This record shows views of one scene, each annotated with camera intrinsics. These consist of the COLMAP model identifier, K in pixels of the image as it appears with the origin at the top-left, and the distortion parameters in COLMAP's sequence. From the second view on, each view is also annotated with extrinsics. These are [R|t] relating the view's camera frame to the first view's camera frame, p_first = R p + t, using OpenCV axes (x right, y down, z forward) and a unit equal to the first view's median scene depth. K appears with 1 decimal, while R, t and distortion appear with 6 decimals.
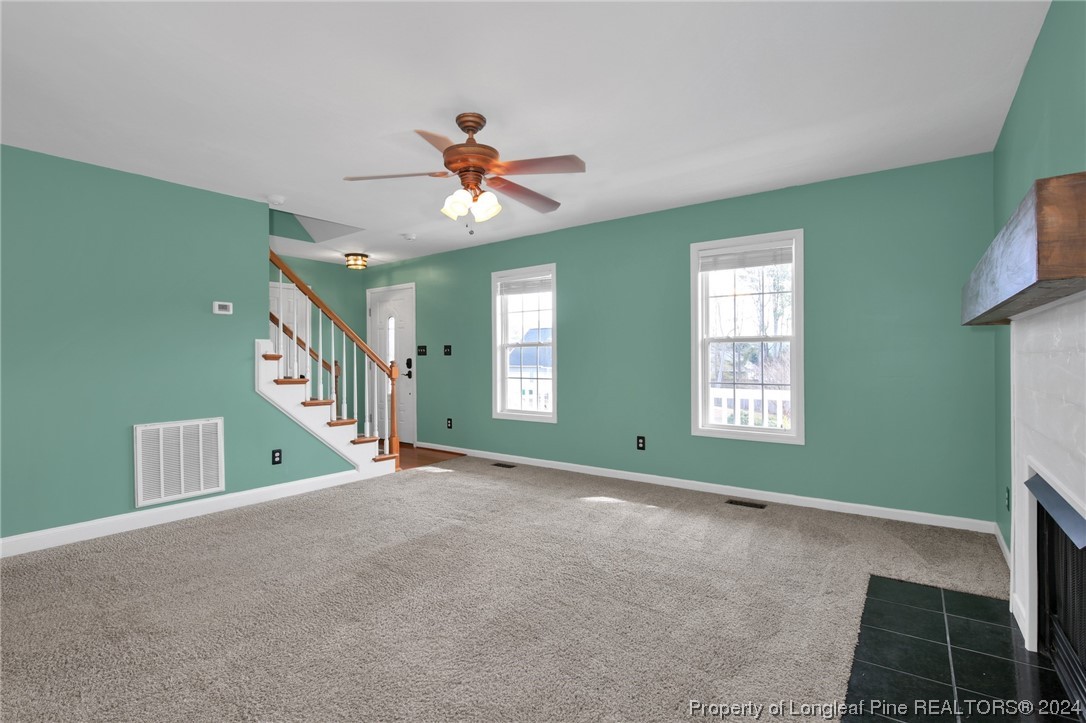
lens RADIAL K [[507.0, 0, 543.4], [0, 507.0, 357.4], [0, 0, 1]] dist [-0.030878, 0.000939]
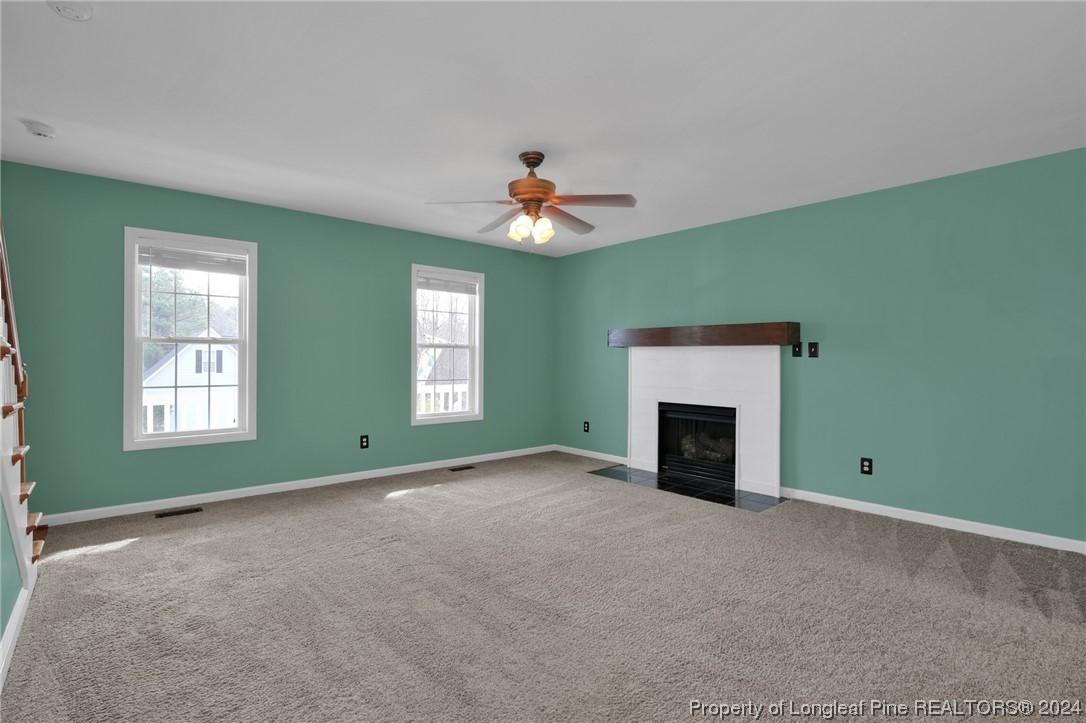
lens RADIAL K [[507.0, 0, 543.4], [0, 507.0, 357.4], [0, 0, 1]] dist [-0.030878, 0.000939]
pose [[0.212899, 0.009783, 0.977025, -0.839065], [-0.008309, 0.999932, -0.008201, 0.001398], [-0.977039, -0.006372, 0.212966, 0.472639]]
